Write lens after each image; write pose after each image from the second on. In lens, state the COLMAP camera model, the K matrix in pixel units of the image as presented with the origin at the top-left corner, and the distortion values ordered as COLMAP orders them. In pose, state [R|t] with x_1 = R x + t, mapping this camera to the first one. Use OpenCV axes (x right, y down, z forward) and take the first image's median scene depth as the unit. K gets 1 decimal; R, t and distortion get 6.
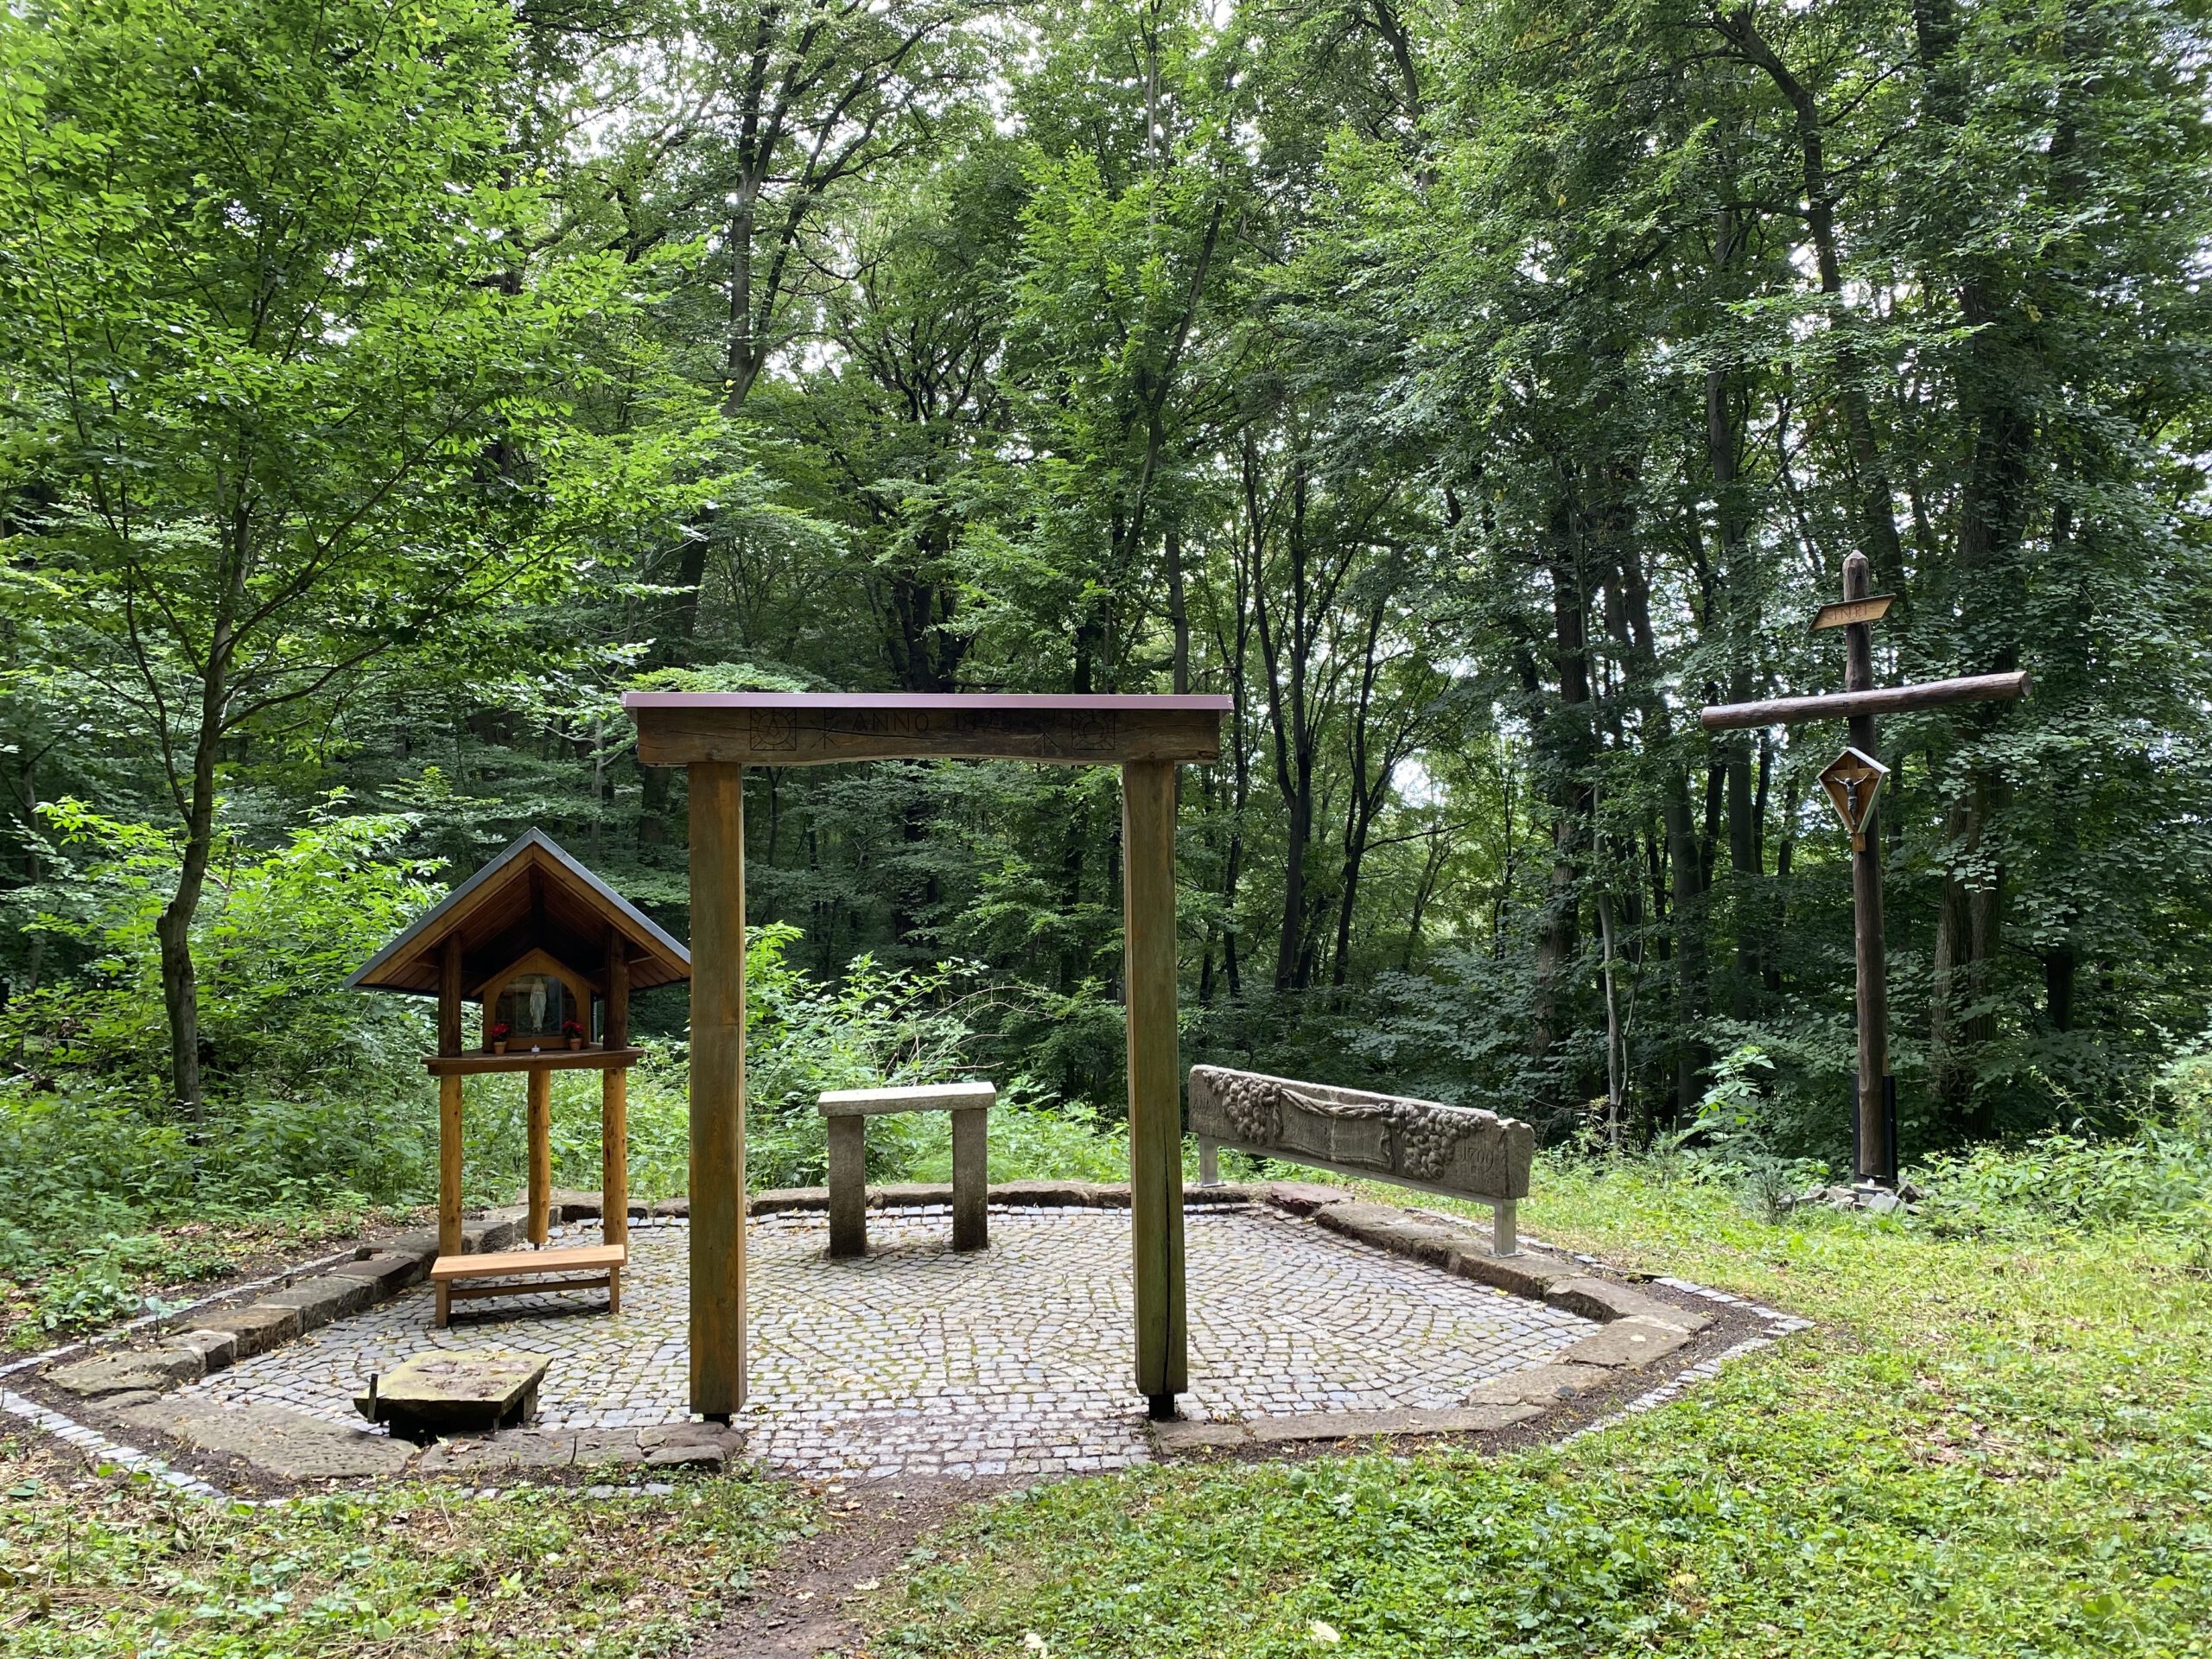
lens RADIAL K [[1673.0, 0, 1095.6], [0, 1673.0, 798.4], [0, 0, 1]] dist [0.065049, -0.106974]
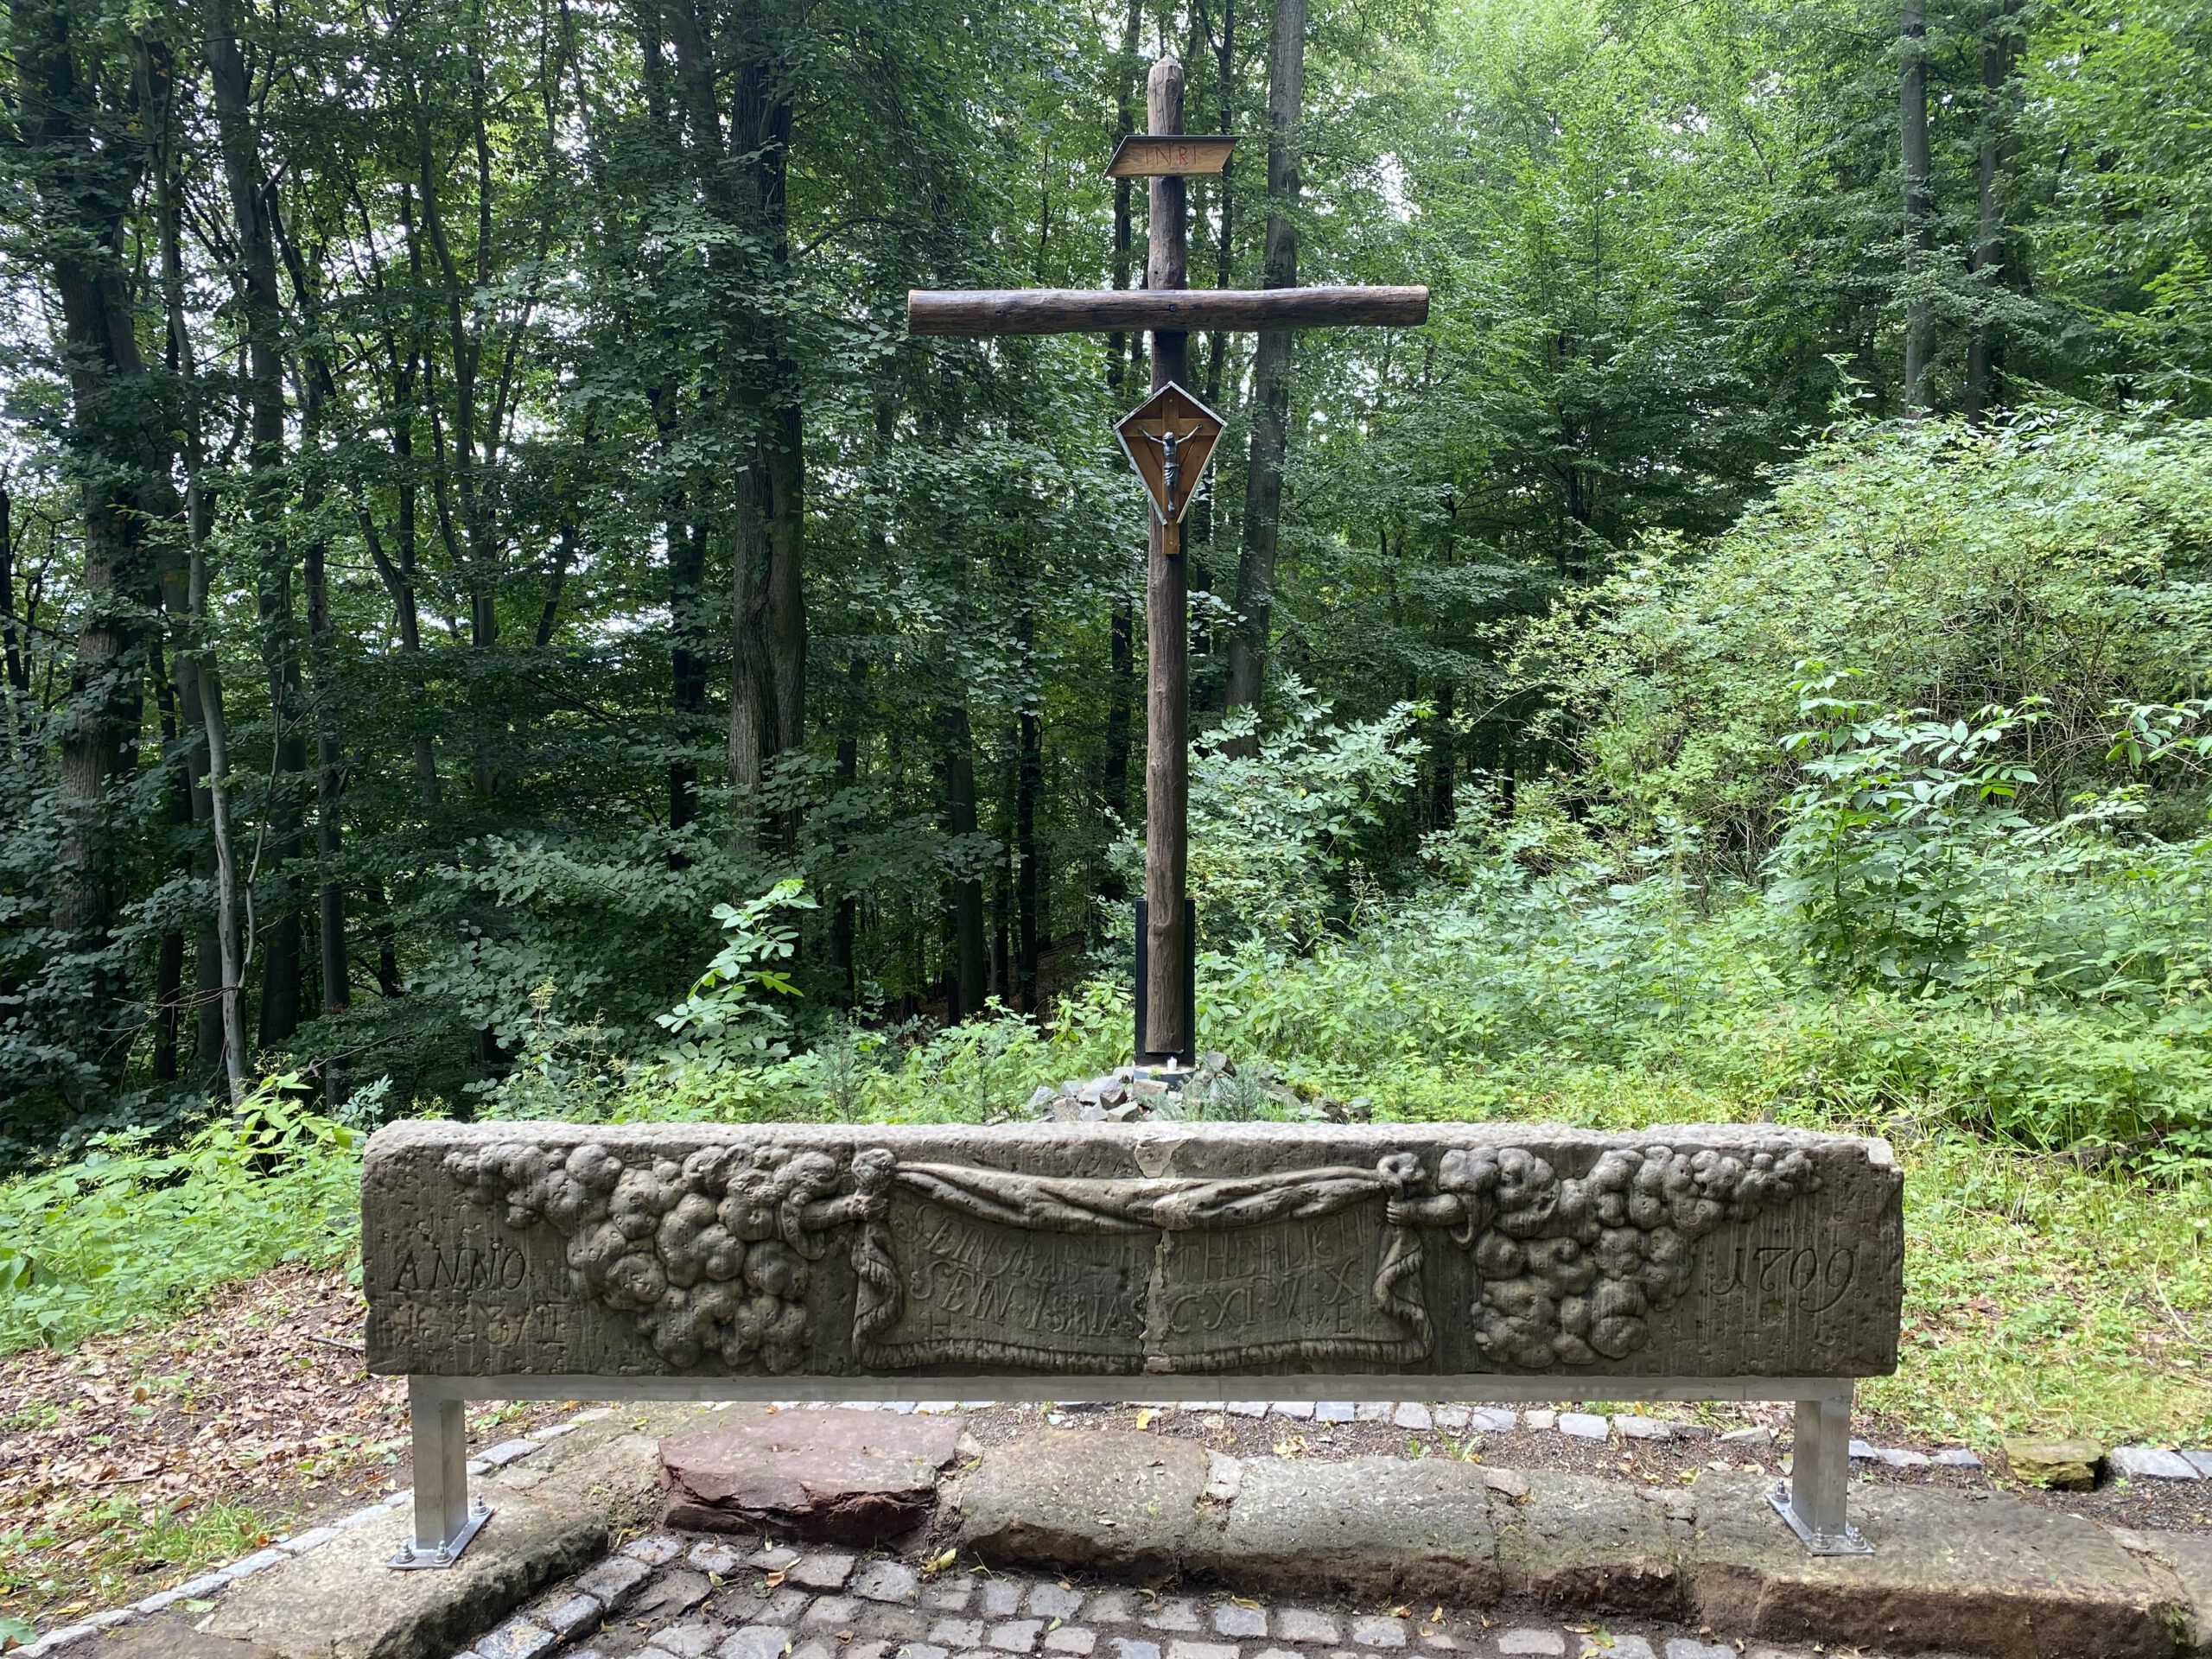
lens RADIAL K [[1673.0, 0, 1095.6], [0, 1673.0, 798.4], [0, 0, 1]] dist [0.065049, -0.106974]
pose [[0.578266, -0.053803, 0.814072, -0.081318], [-0.032801, 0.995483, 0.089092, 0.068603], [-0.815189, -0.078221, 0.573889, 0.661304]]
